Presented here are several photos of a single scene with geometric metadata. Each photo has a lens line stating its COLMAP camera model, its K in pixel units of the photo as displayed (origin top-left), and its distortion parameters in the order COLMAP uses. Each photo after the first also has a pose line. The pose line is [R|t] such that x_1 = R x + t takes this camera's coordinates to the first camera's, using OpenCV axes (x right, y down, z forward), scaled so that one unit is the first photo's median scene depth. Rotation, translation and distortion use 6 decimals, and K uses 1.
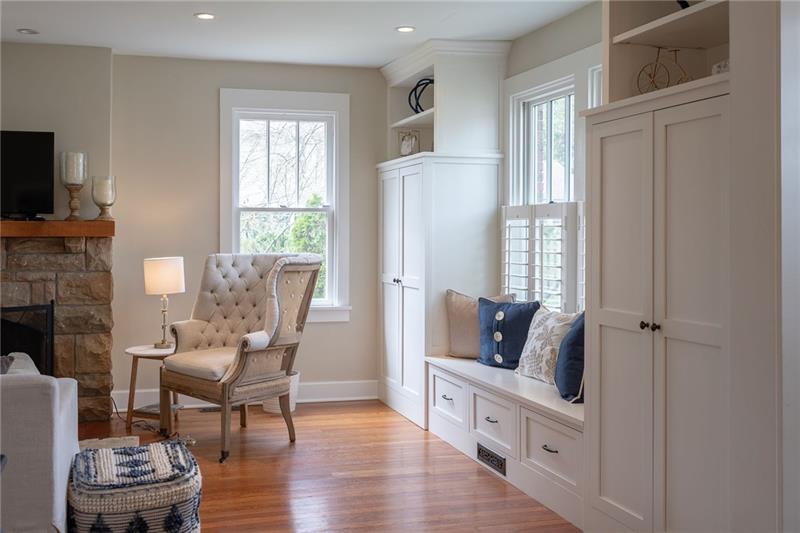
lens RADIAL K [[869.3, 0, 397.6], [0, 869.3, 225.0], [0, 0, 1]] dist [-0.021414, -0.004140]
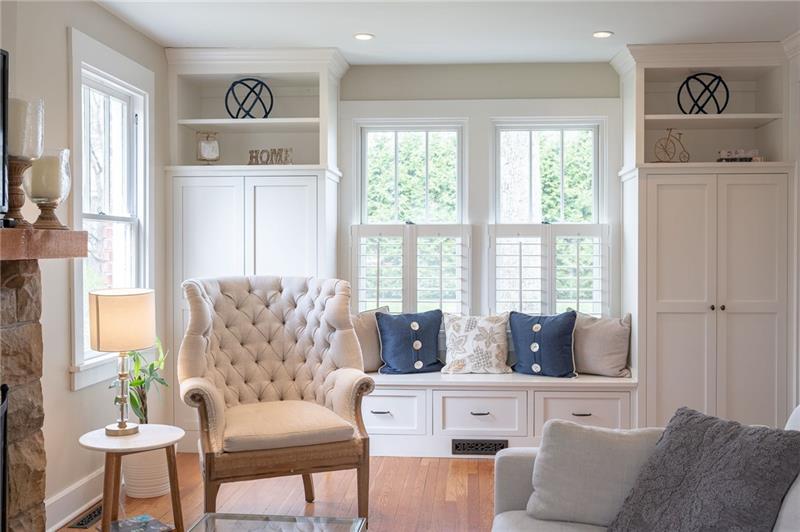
lens RADIAL K [[811.4, 0, 400.9], [0, 811.4, 241.8], [0, 0, 1]] dist [-0.003581, 0.001672]
pose [[0.332565, 0.003900, 0.943072, -0.767851], [-0.007007, 0.999974, -0.001664, 0.000640], [-0.943054, -0.006055, 0.332583, 0.613469]]
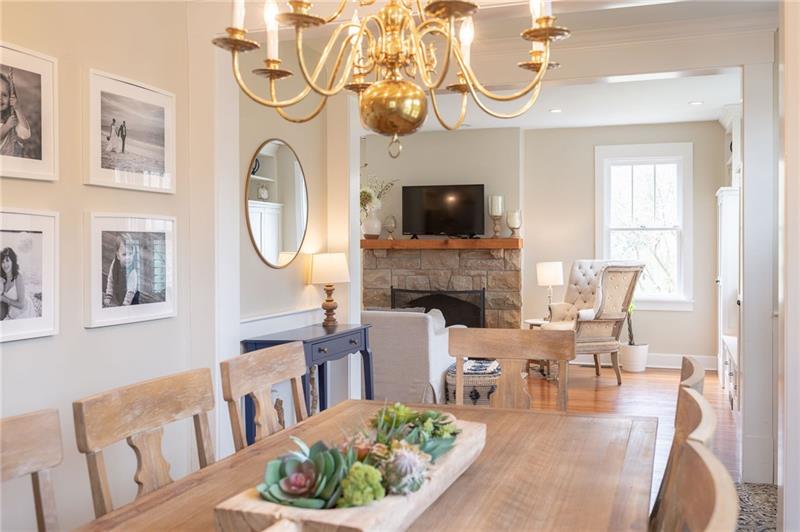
lens RADIAL K [[832.4, 0, 422.0], [0, 832.4, 251.0], [0, 0, 1]] dist [-0.012845, 0.003898]
pose [[0.836728, 0.001387, -0.547617, 0.354854], [0.008208, 0.999853, 0.015075, -0.006460], [0.547558, -0.017109, 0.836593, -0.364517]]
